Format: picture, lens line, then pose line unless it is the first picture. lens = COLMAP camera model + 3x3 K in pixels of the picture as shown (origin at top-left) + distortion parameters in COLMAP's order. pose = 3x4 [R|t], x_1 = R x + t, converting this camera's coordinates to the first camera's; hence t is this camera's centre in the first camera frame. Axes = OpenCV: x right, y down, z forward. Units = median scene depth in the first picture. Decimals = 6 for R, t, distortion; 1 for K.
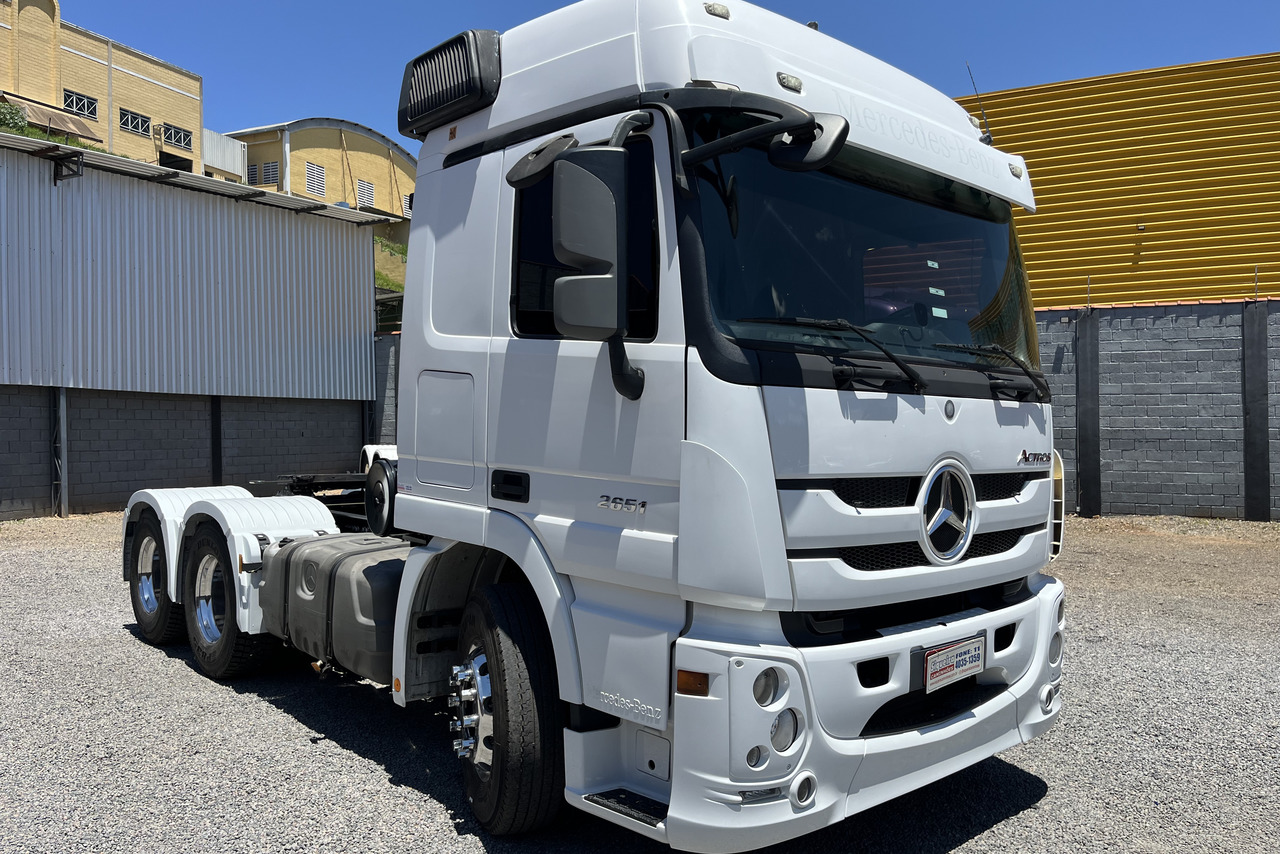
lens RADIAL K [[968.1, 0, 638.3], [0, 968.1, 433.9], [0, 0, 1]] dist [0.073338, -0.111906]
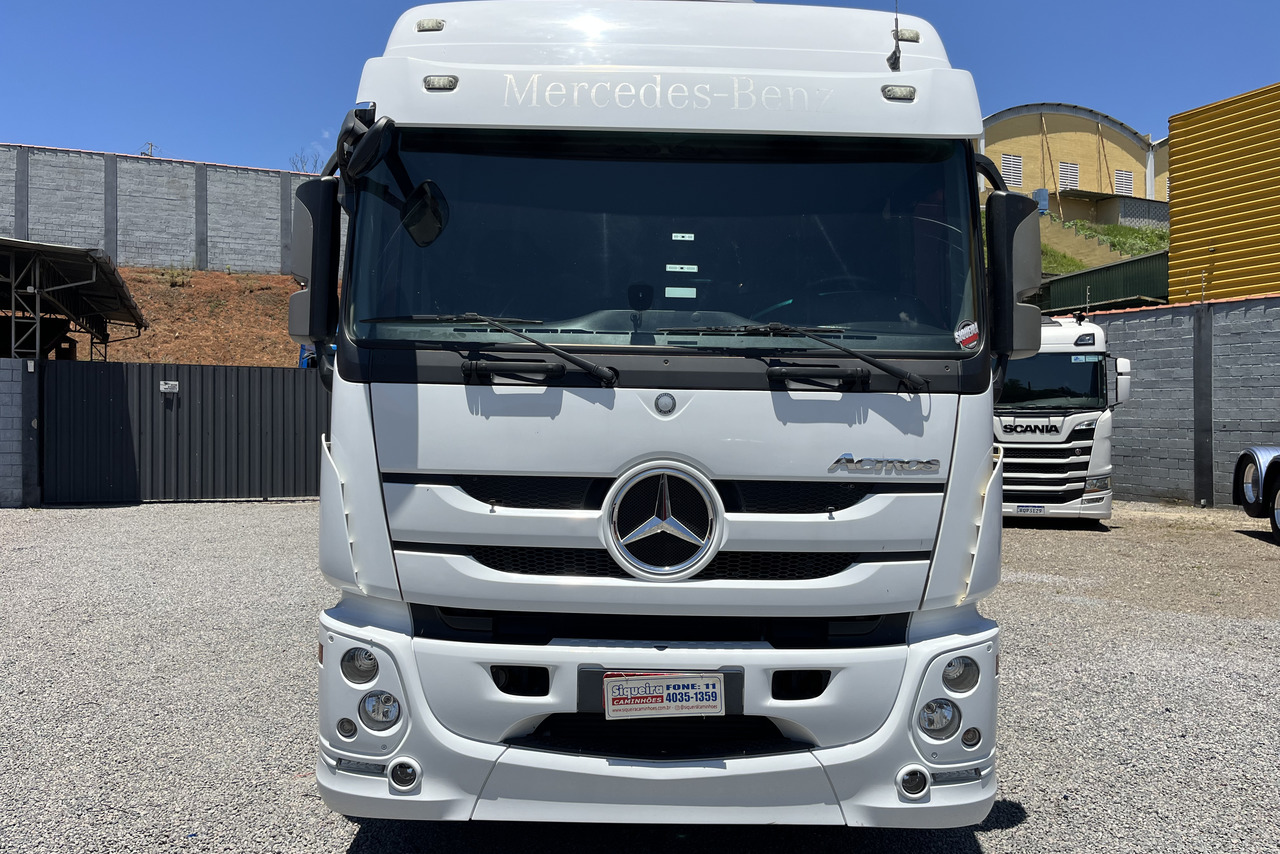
lens RADIAL K [[968.1, 0, 638.3], [0, 968.1, 433.9], [0, 0, 1]] dist [0.073338, -0.111906]
pose [[0.744742, 0.013097, -0.667224, 0.929622], [-0.010135, 0.999914, 0.008315, -0.005271], [0.667276, 0.000570, 0.744810, 0.356198]]
